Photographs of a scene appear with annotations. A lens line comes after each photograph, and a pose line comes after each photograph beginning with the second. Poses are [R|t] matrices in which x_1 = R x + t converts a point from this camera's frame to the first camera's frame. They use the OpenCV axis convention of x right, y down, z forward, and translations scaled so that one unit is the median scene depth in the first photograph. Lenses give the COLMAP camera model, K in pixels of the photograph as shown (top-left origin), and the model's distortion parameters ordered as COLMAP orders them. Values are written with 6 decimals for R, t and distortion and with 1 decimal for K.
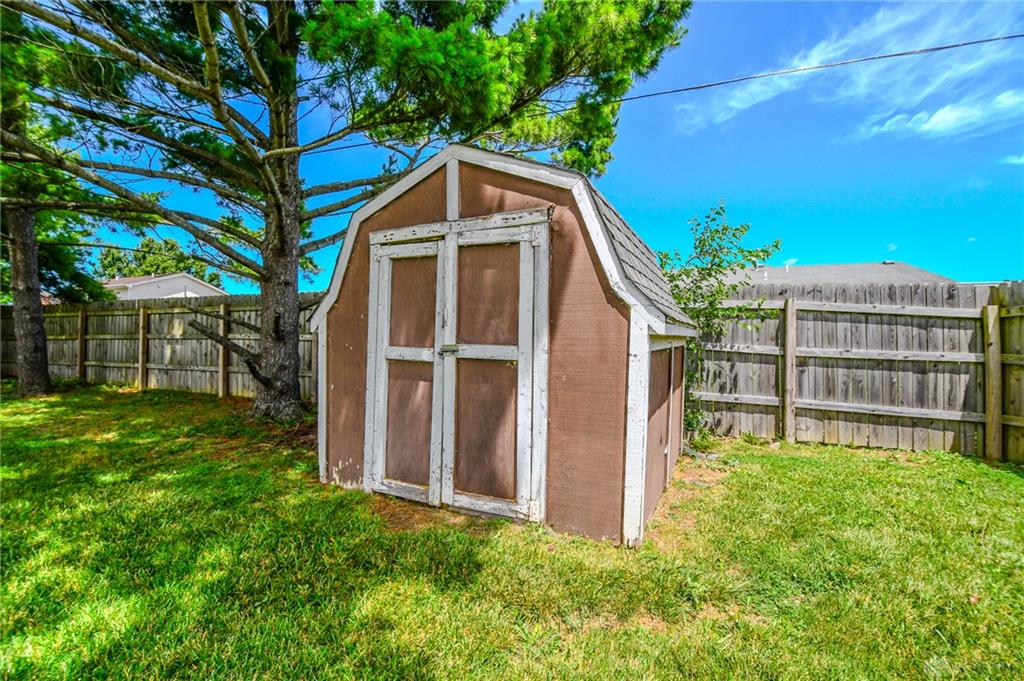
lens RADIAL K [[445.0, 0, 498.1], [0, 445.0, 349.0], [0, 0, 1]] dist [0.012296, -0.022045]
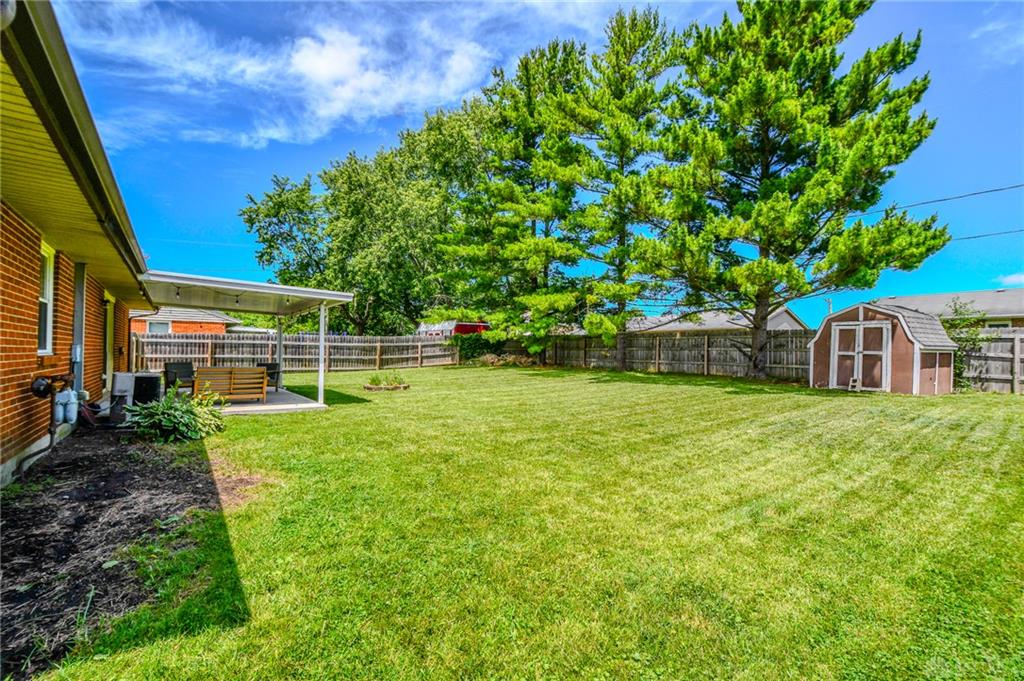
lens RADIAL K [[445.0, 0, 498.1], [0, 445.0, 349.0], [0, 0, 1]] dist [0.012296, -0.022045]
pose [[0.824860, 0.003825, -0.565325, -0.507413], [-0.021032, 0.999492, -0.023926, 0.129005], [0.564946, 0.031625, 0.824521, -3.957635]]
